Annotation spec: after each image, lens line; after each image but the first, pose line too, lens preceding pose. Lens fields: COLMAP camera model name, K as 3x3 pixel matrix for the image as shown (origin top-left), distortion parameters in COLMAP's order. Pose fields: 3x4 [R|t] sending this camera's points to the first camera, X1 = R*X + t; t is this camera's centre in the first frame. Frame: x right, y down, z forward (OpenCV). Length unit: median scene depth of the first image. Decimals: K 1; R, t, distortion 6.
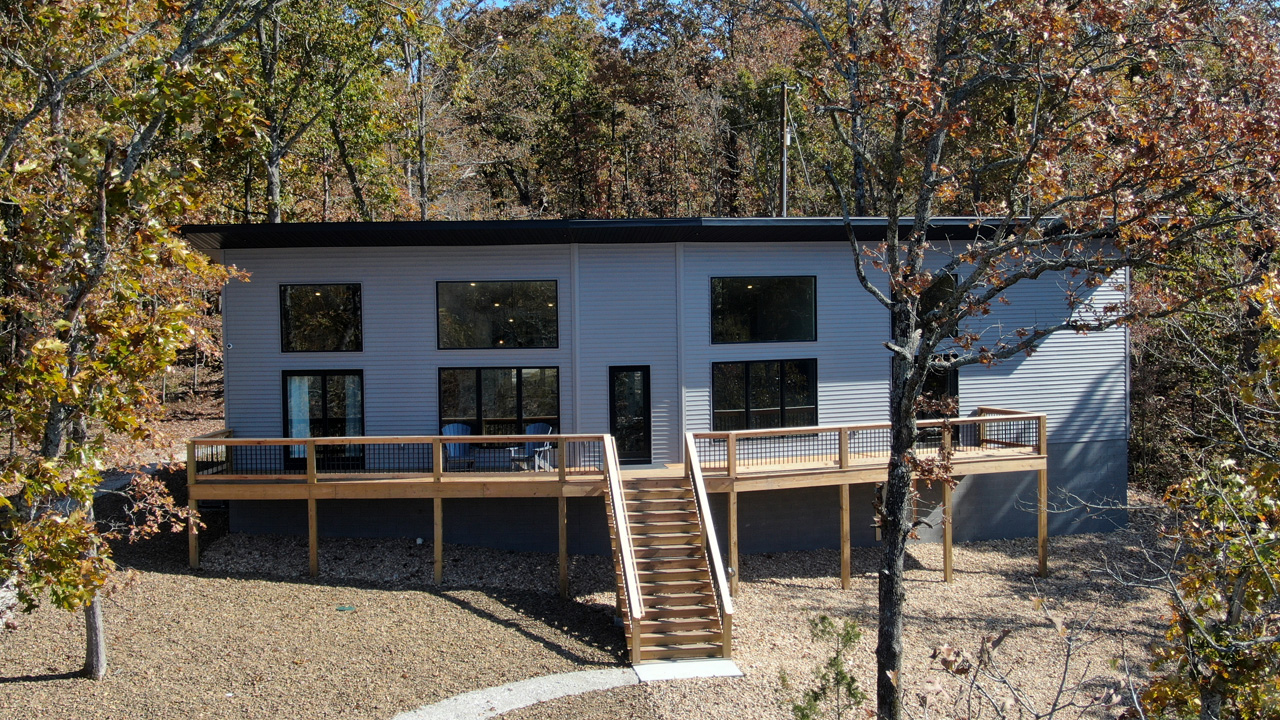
lens RADIAL K [[1668.9, 0, 637.3], [0, 1668.9, 354.6], [0, 0, 1]] dist [0.185010, 0.000000]
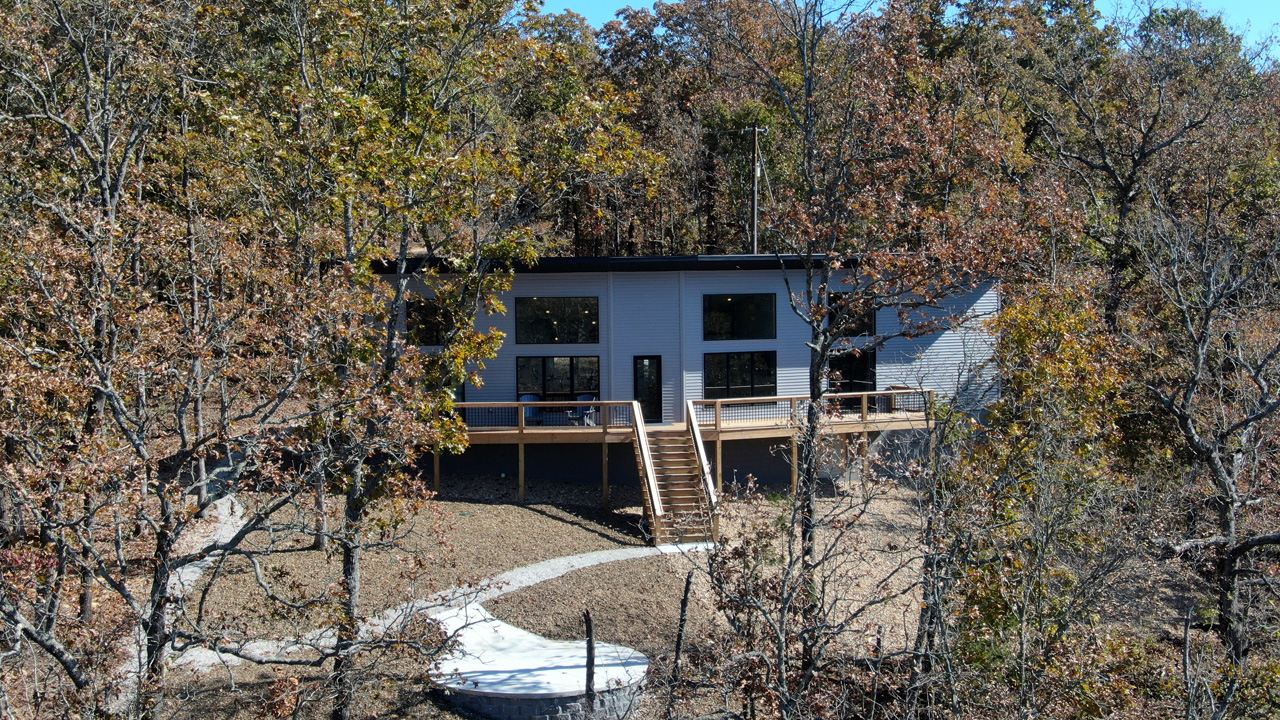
lens RADIAL K [[1820.6, 0, 644.5], [0, 1820.6, 354.7], [0, 0, 1]] dist [0.265825, 0.000000]
pose [[0.999668, 0.001858, 0.025706, -0.048852], [-0.001987, 0.999985, 0.005006, -0.001910], [-0.025697, -0.005055, 0.999657, -0.596355]]
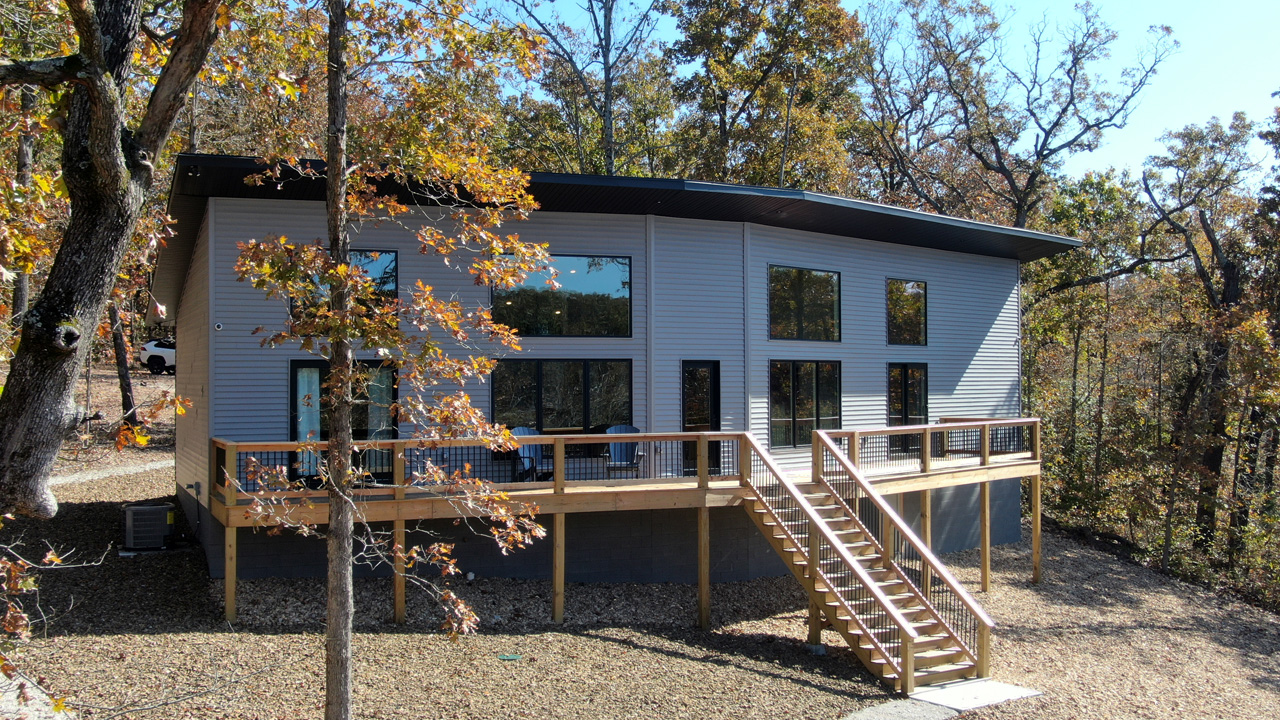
lens RADIAL K [[1424.2, 0, 644.3], [0, 1424.2, 358.7], [0, 0, 1]] dist [0.018300, 0.000000]
pose [[0.888902, 0.019833, 0.457668, -0.373000], [0.013720, 0.997462, -0.069873, 0.057312], [-0.457892, 0.068389, 0.886374, 0.363317]]
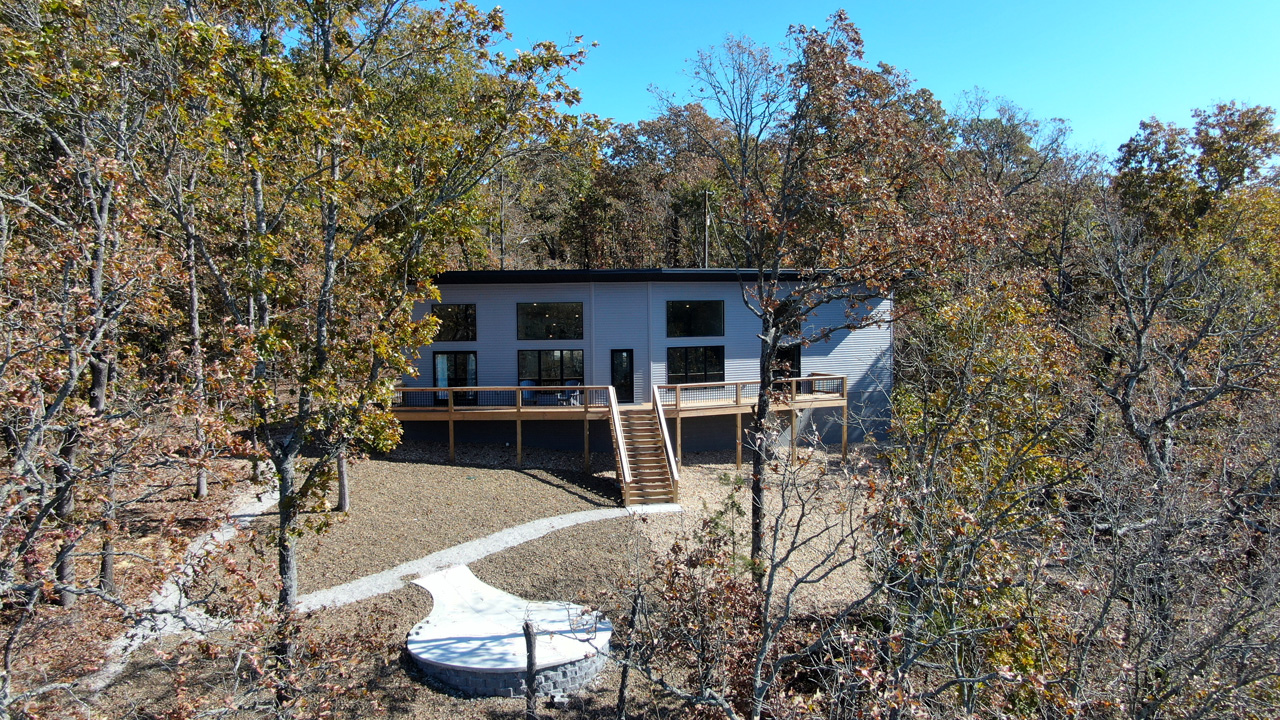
lens RADIAL K [[1031.6, 0, 639.5], [0, 1031.6, 361.4], [0, 0, 1]] dist [0.001170, 0.003042]
pose [[0.999710, 0.001707, 0.024006, -0.012916], [-0.002018, 0.999914, 0.012944, 0.005485], [-0.023982, -0.012989, 0.999628, -0.132993]]
